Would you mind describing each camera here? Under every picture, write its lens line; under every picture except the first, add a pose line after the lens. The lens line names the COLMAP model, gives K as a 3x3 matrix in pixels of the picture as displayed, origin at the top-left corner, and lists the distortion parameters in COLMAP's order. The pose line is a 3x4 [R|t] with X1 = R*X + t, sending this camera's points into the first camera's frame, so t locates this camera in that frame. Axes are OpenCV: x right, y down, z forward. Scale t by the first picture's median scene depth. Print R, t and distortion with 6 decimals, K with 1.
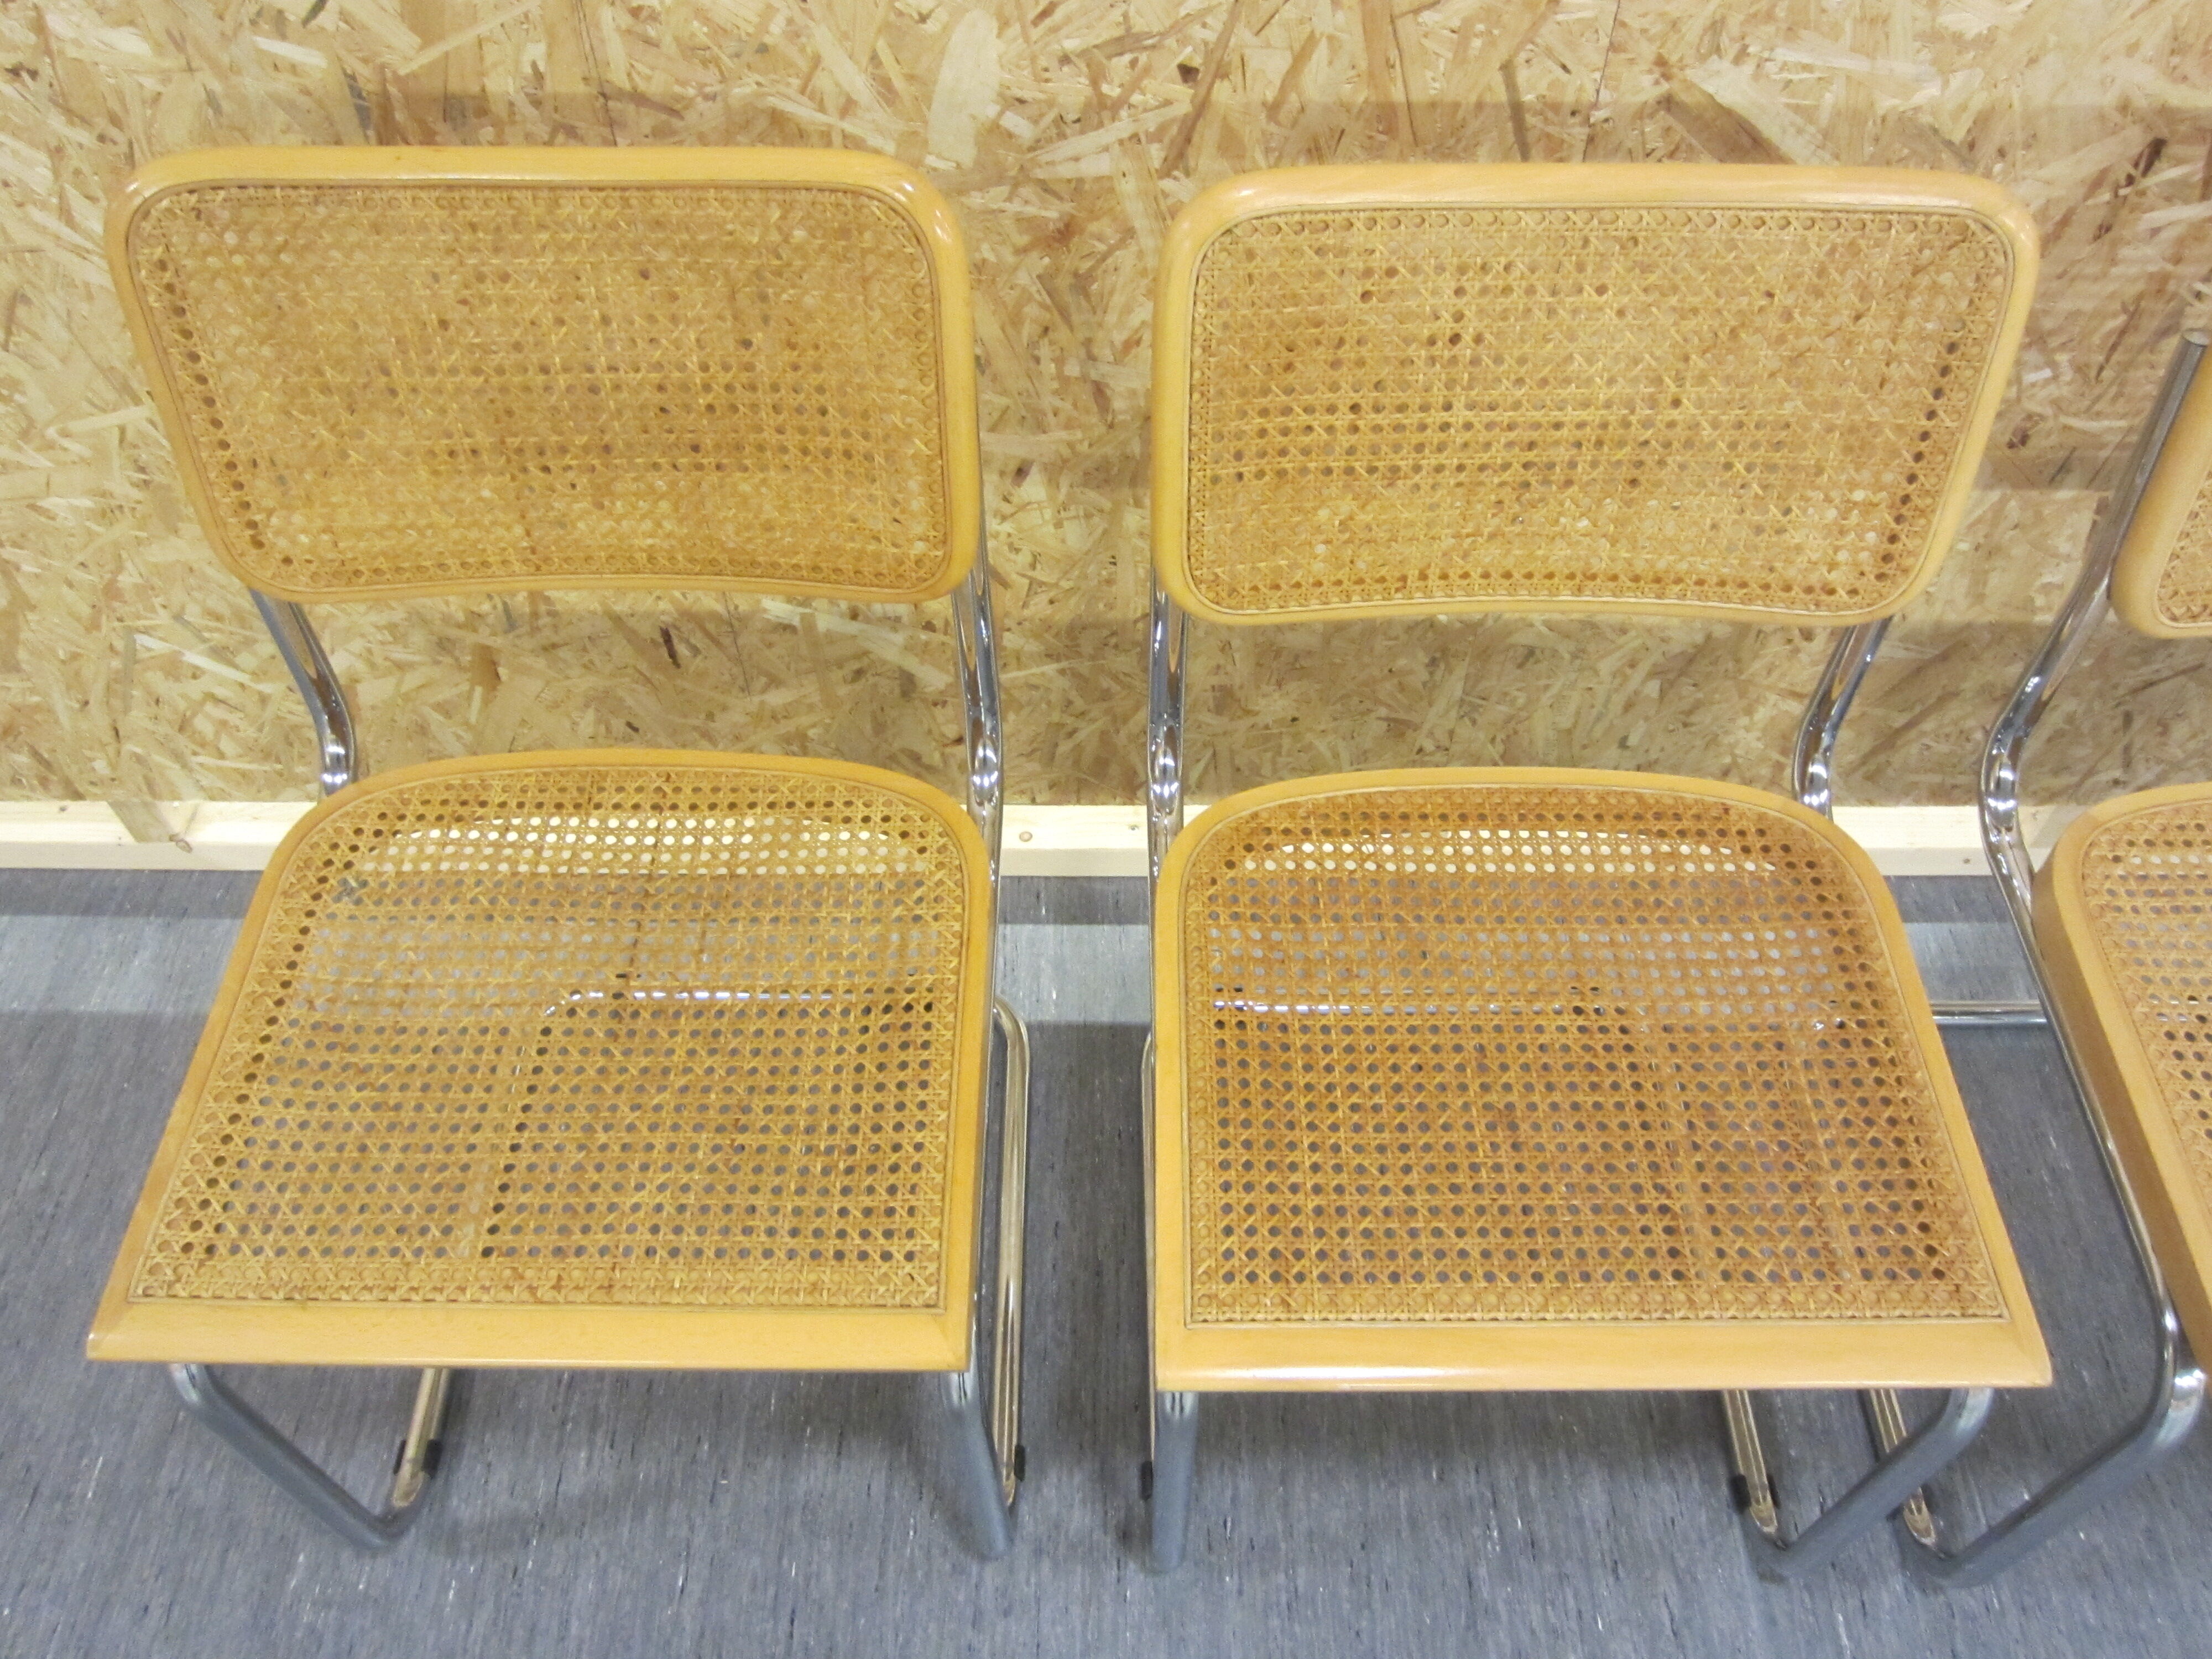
lens RADIAL K [[1721.2, 0, 1098.9], [0, 1721.2, 821.1], [0, 0, 1]] dist [-0.041796, 0.028848]
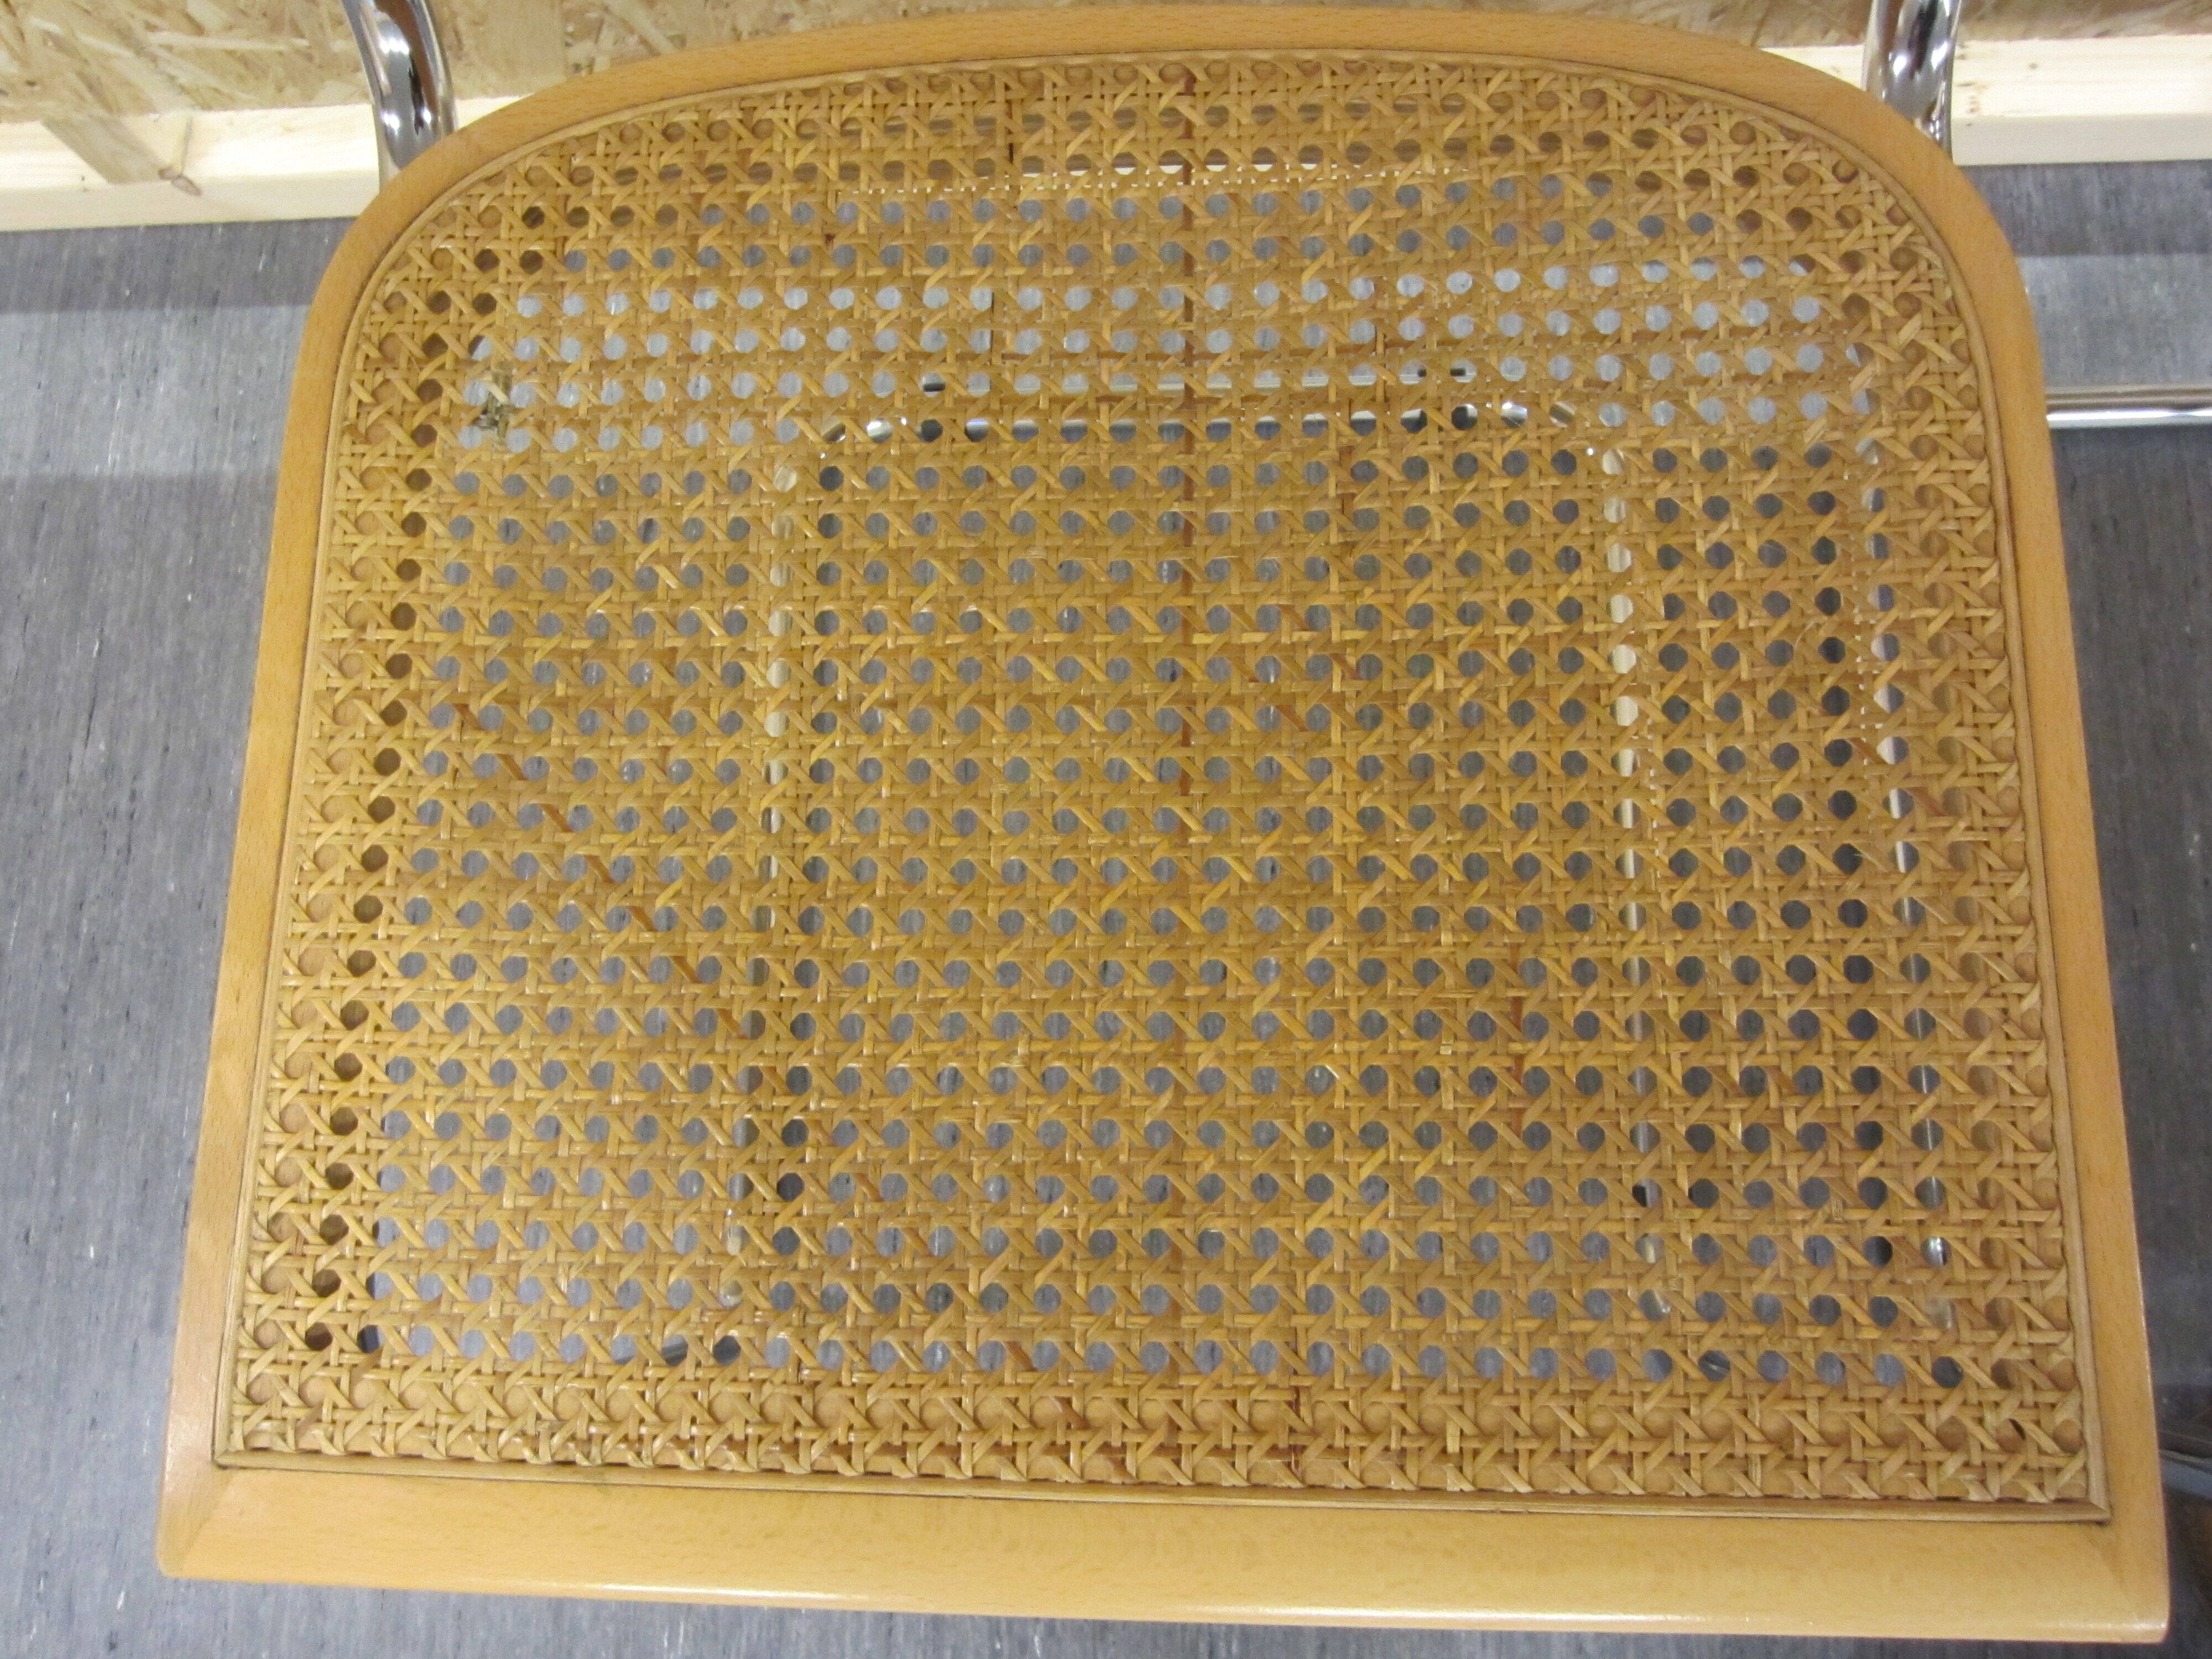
lens RADIAL K [[1804.8, 0, 1133.7], [0, 1804.8, 863.6], [0, 0, 1]] dist [-0.051080, 0.021301]
pose [[0.996824, -0.010241, -0.078976, -0.262568], [0.043973, 0.897594, 0.438625, -0.052032], [0.066397, -0.440705, 0.895193, 0.601293]]
